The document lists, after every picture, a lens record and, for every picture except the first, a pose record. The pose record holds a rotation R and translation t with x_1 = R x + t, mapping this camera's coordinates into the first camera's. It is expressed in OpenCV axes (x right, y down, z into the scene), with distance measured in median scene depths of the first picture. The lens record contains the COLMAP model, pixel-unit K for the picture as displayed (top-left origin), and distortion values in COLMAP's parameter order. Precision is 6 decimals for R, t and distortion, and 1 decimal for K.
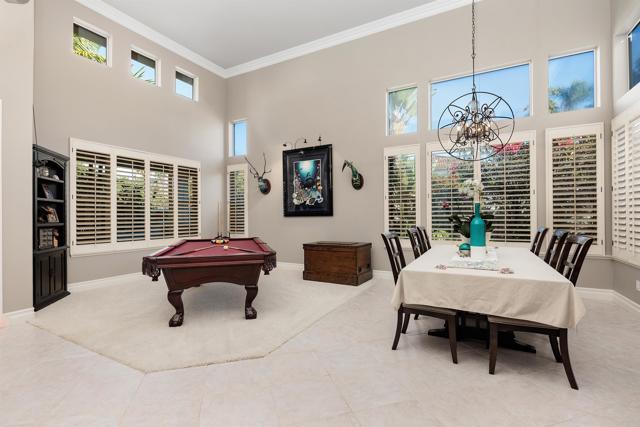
lens RADIAL K [[295.2, 0, 321.1], [0, 295.2, 215.8], [0, 0, 1]] dist [0.001919, -0.001143]
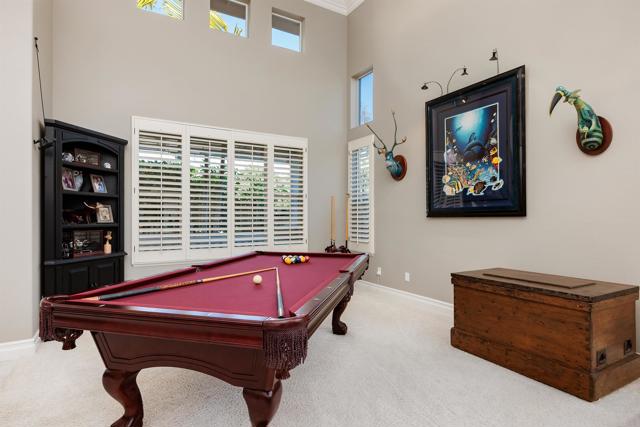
lens RADIAL K [[332.8, 0, 319.8], [0, 332.8, 217.8], [0, 0, 1]] dist [-0.004282, -0.000959]
pose [[0.852641, 0.008505, -0.522428, 0.035612], [-0.005377, 0.999957, 0.007503, -0.000029], [0.522469, -0.003588, 0.852650, 0.364781]]
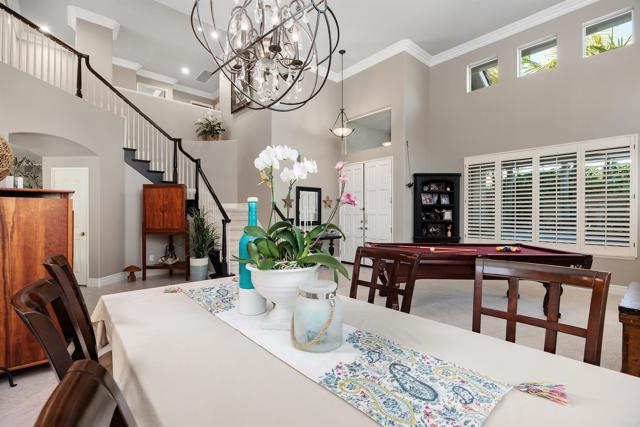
lens RADIAL K [[295.2, 0, 322.5], [0, 295.2, 214.1], [0, 0, 1]] dist [0.001919, -0.001143]
pose [[-0.340801, 0.007680, -0.940104, 0.471130], [-0.000340, 0.999966, 0.008293, -0.012003], [0.940135, 0.003146, -0.340787, 0.616973]]
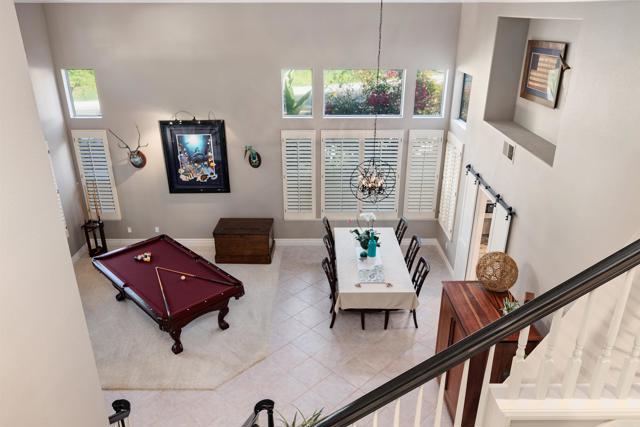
lens RADIAL K [[468.1, 0, 319.0], [0, 468.1, 212.2], [0, 0, 1]] dist [-0.002667, 0.002017]
pose [[0.878346, -0.182598, 0.441777, -0.389812], [-0.008345, 0.918171, 0.396096, -0.544561], [-0.477953, -0.351596, 0.804948, -0.404420]]
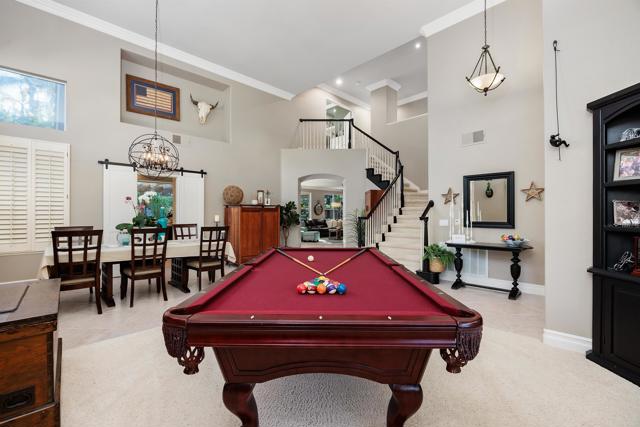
lens RADIAL K [[285.3, 0, 319.4], [0, 285.3, 215.6], [0, 0, 1]] dist [-0.002570, 0.000092]
pose [[-0.952600, 0.010904, 0.304031, -0.338242], [0.012375, 0.999919, 0.002913, -0.001119], [-0.303975, 0.006537, -0.952658, 1.036483]]
